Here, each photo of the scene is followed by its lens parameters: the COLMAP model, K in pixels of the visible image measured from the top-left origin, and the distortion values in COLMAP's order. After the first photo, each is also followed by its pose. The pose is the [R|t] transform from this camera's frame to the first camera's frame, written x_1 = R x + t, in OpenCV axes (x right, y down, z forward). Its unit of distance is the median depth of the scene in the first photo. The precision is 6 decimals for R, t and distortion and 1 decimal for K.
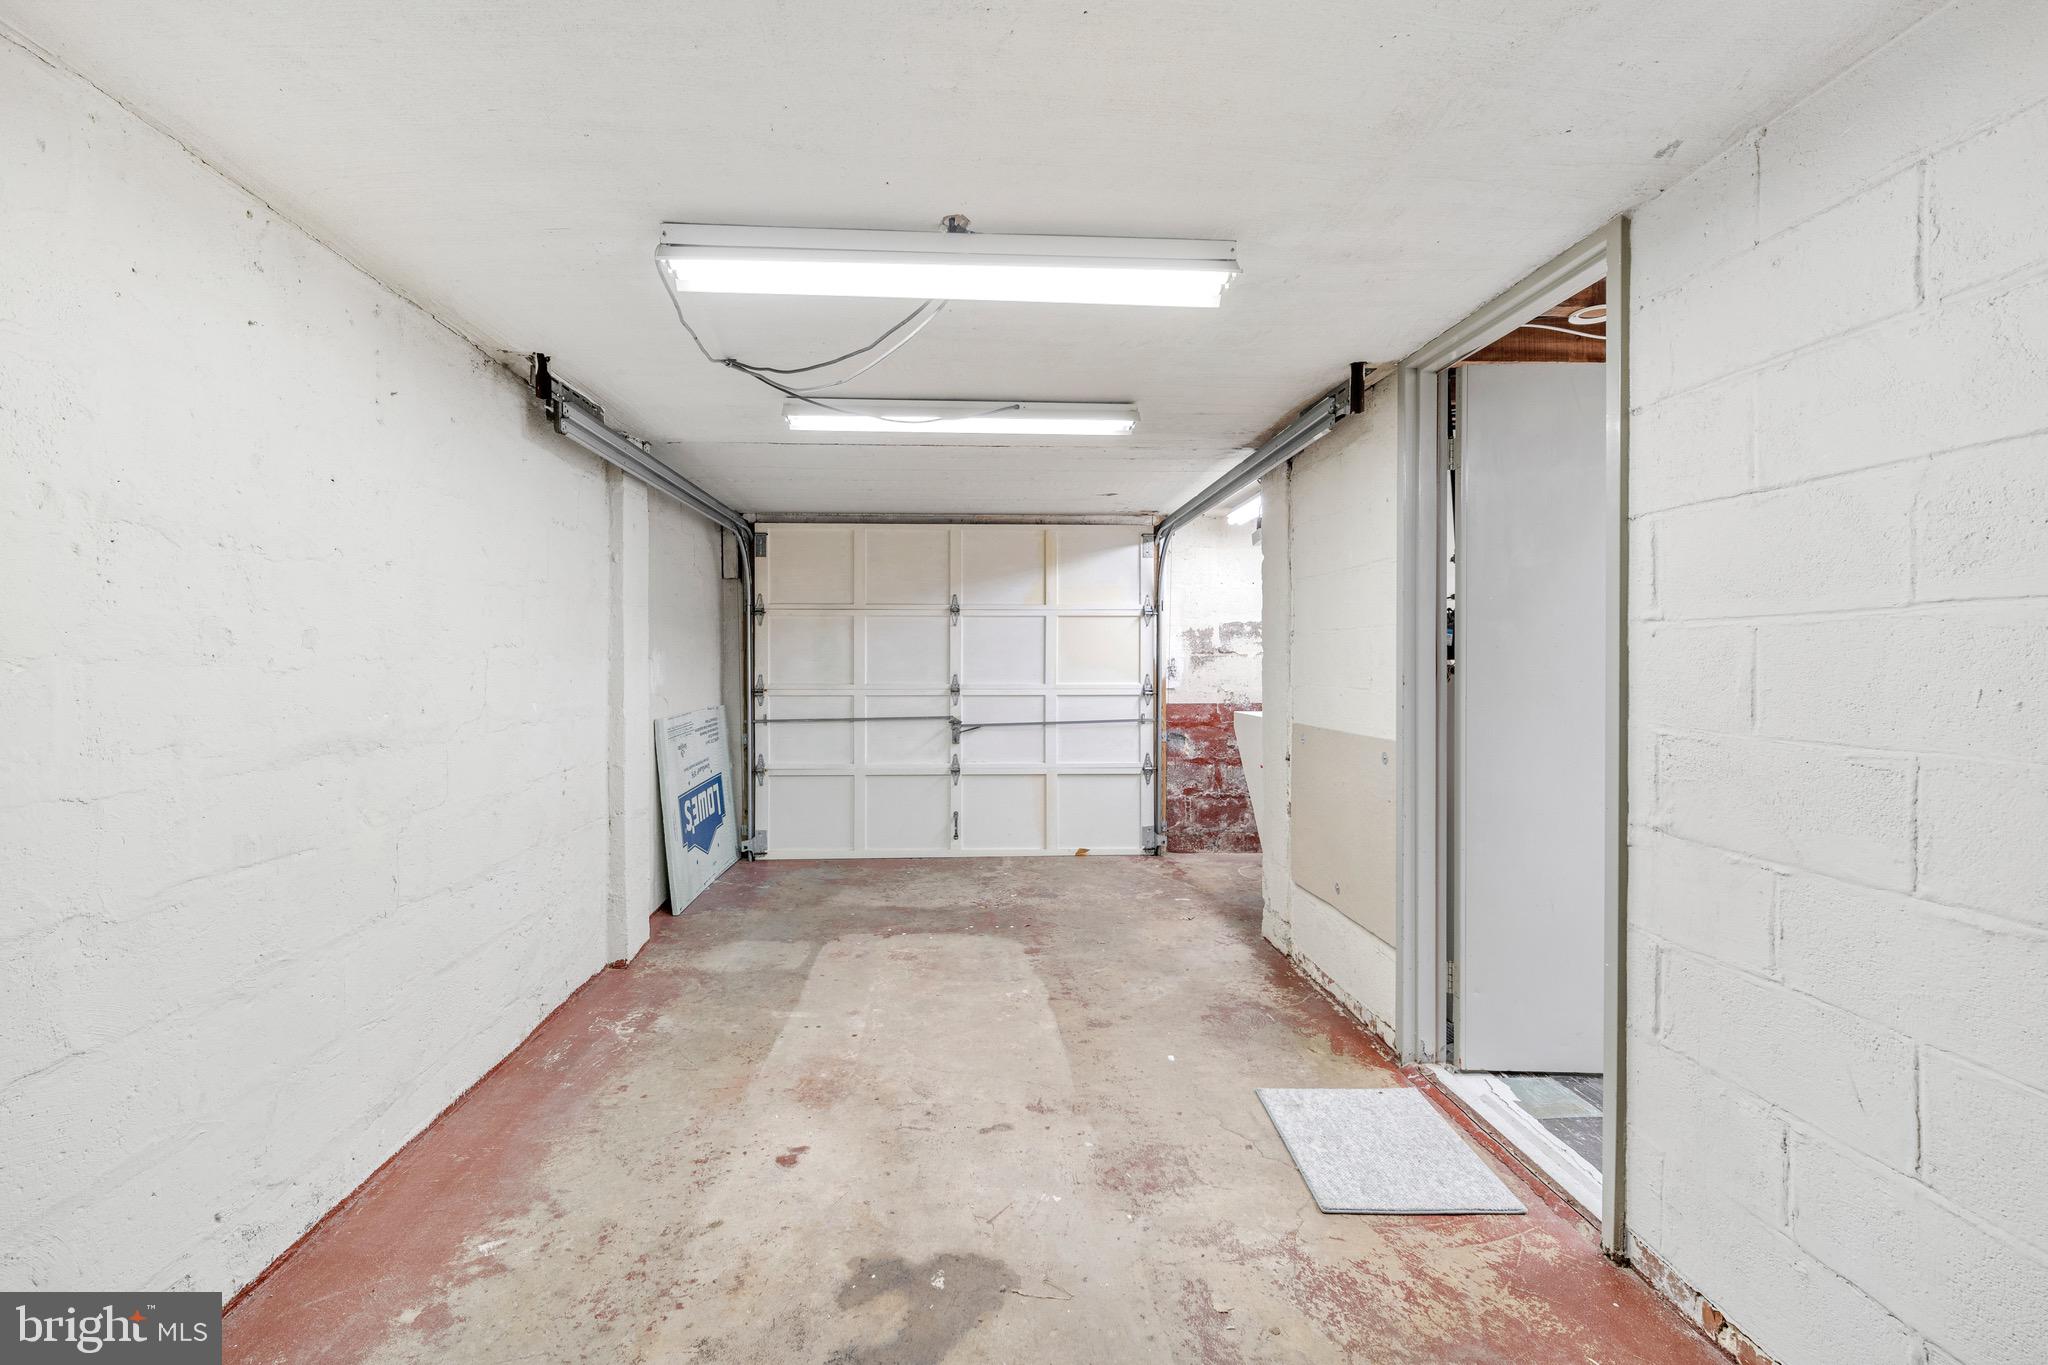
lens RADIAL K [[877.0, 0, 1013.8], [0, 877.0, 671.0], [0, 0, 1]] dist [-0.002584, 0.000688]
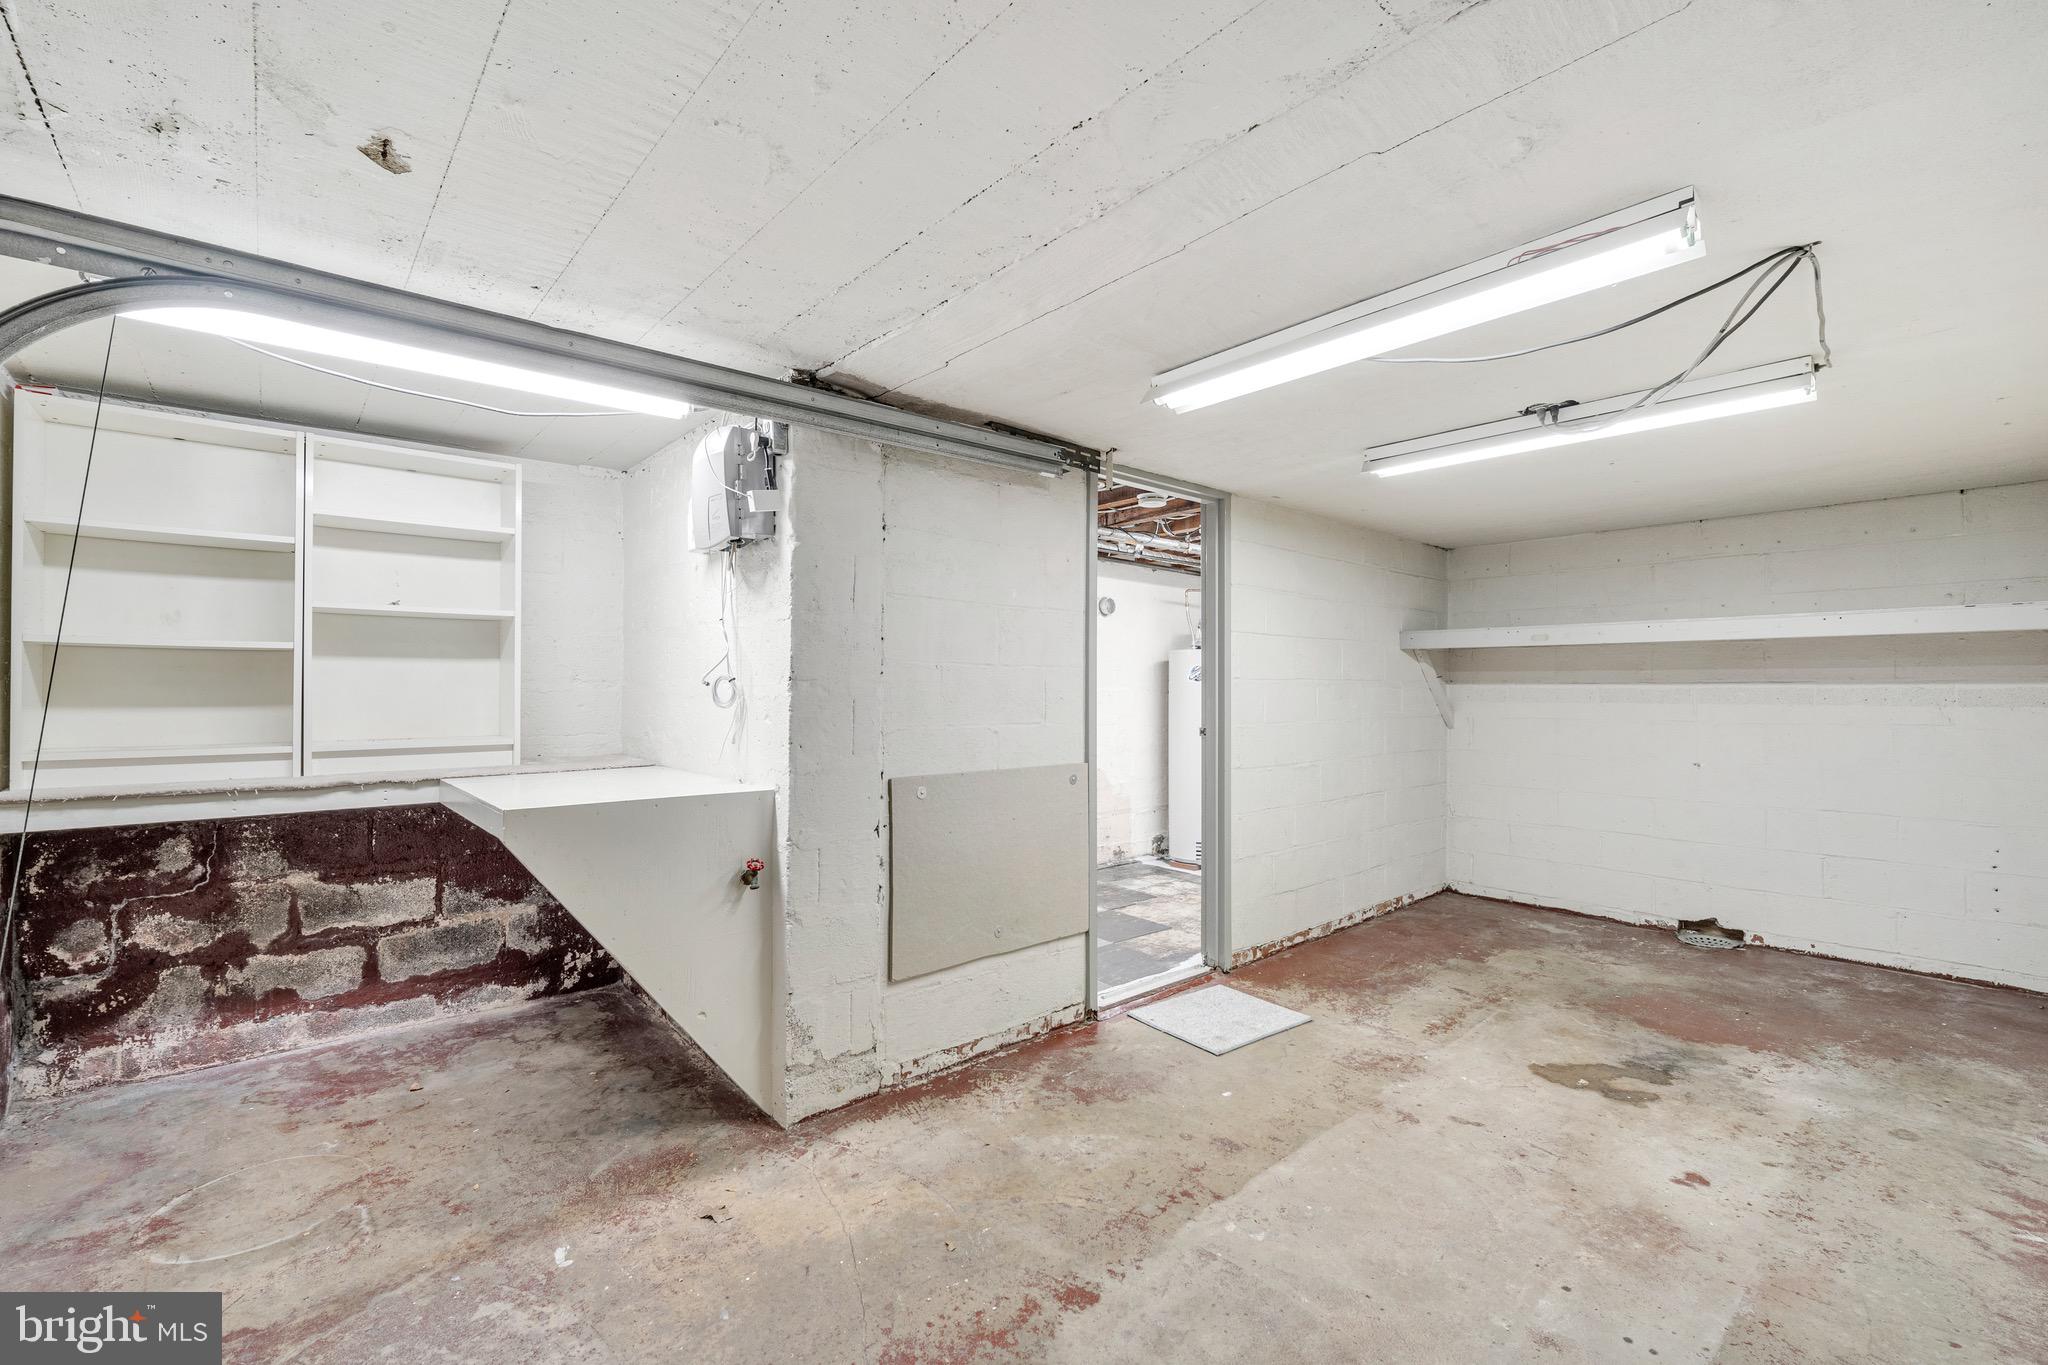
lens RADIAL K [[877.0, 0, 1013.5], [0, 877.0, 684.3], [0, 0, 1]] dist [-0.002584, 0.000688]
pose [[-0.607550, 0.003455, 0.794274, -0.517214], [0.007942, 0.999967, 0.001725, -0.034399], [-0.794241, 0.007356, -0.607558, 1.980593]]
